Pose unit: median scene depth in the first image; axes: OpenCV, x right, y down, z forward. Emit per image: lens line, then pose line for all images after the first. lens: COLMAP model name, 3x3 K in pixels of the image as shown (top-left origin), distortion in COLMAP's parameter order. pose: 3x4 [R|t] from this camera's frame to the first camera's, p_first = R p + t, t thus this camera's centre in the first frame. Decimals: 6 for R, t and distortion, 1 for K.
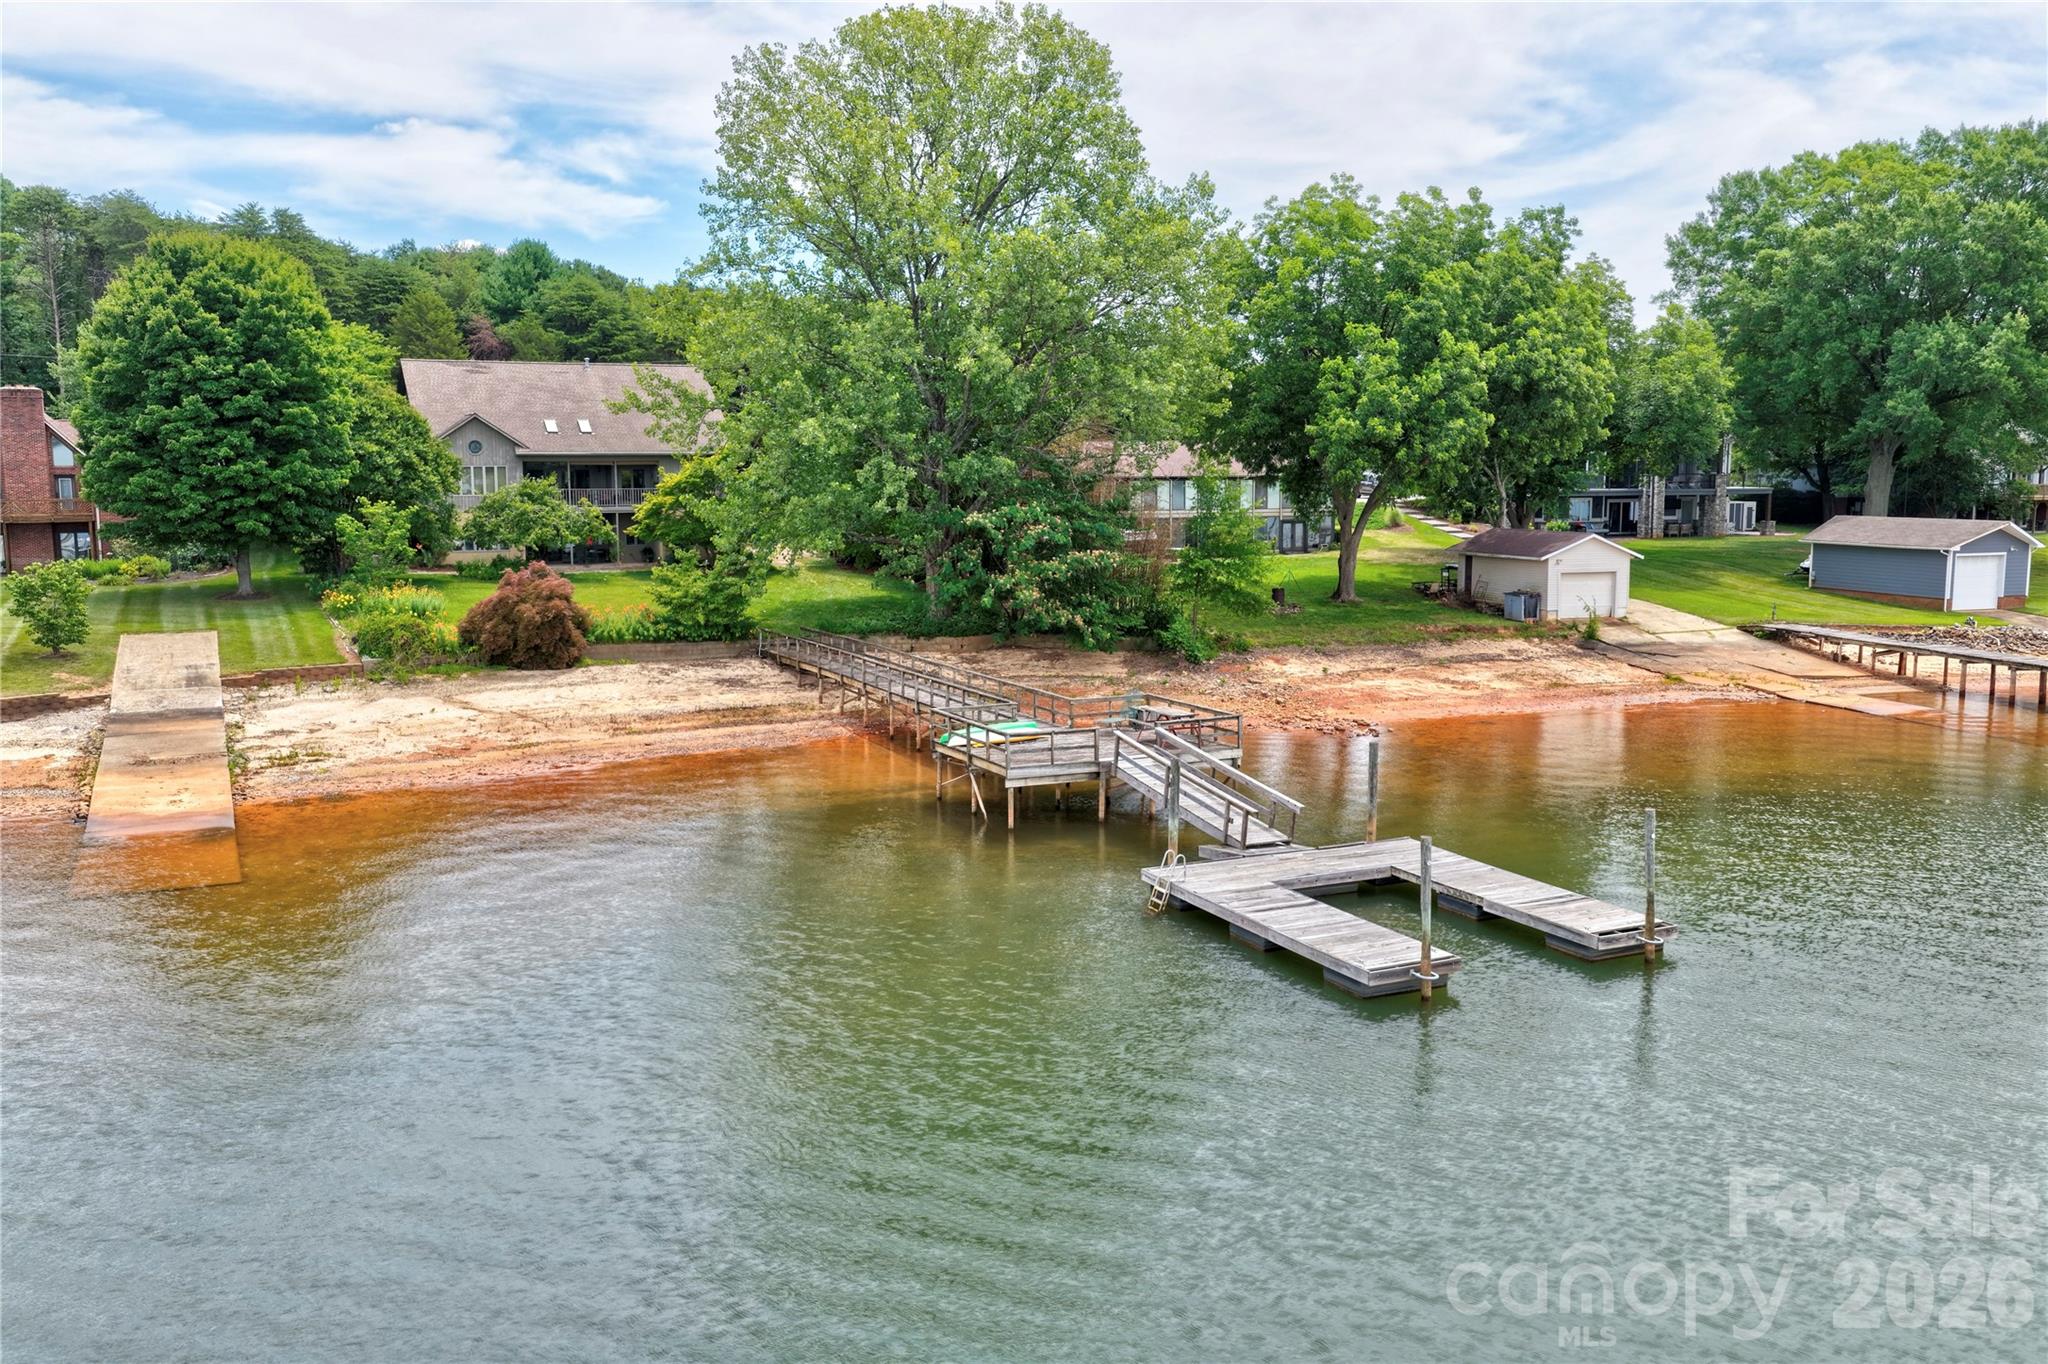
lens RADIAL K [[1668.7, 0, 1024.0], [0, 1668.7, 682.0], [0, 0, 1]] dist [0.003670, 0.006277]
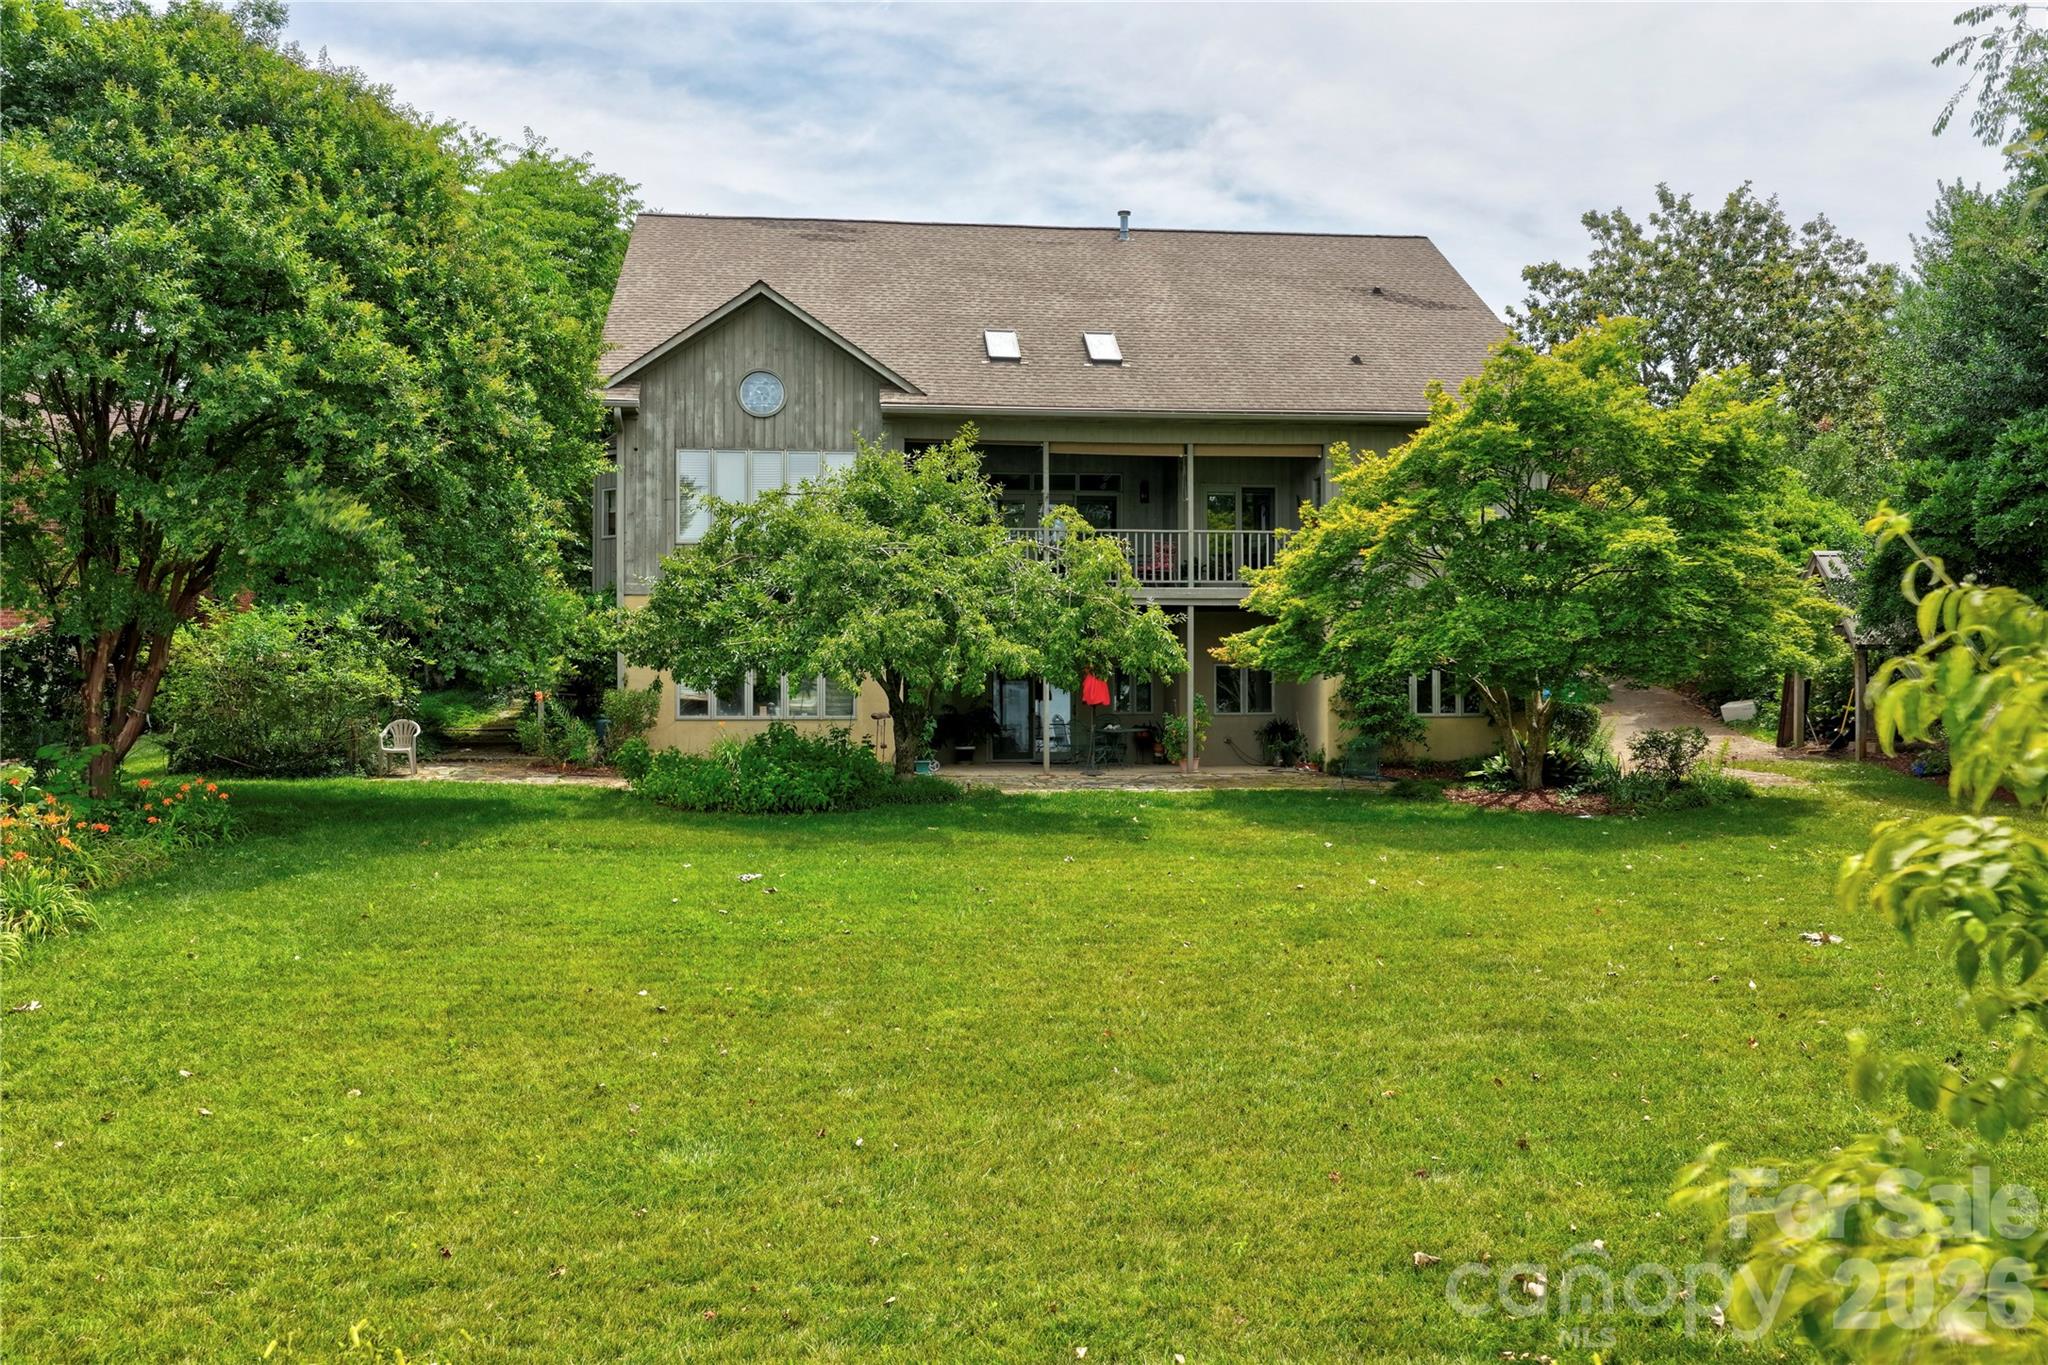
lens RADIAL K [[1668.7, 0, 1024.0], [0, 1668.7, 682.5], [0, 0, 1]] dist [0.003670, 0.006277]
pose [[0.944168, -0.002621, -0.329455, -0.174237], [-0.041242, 0.991163, -0.126077, -0.047135], [0.326874, 0.132626, 0.935716, 0.714975]]
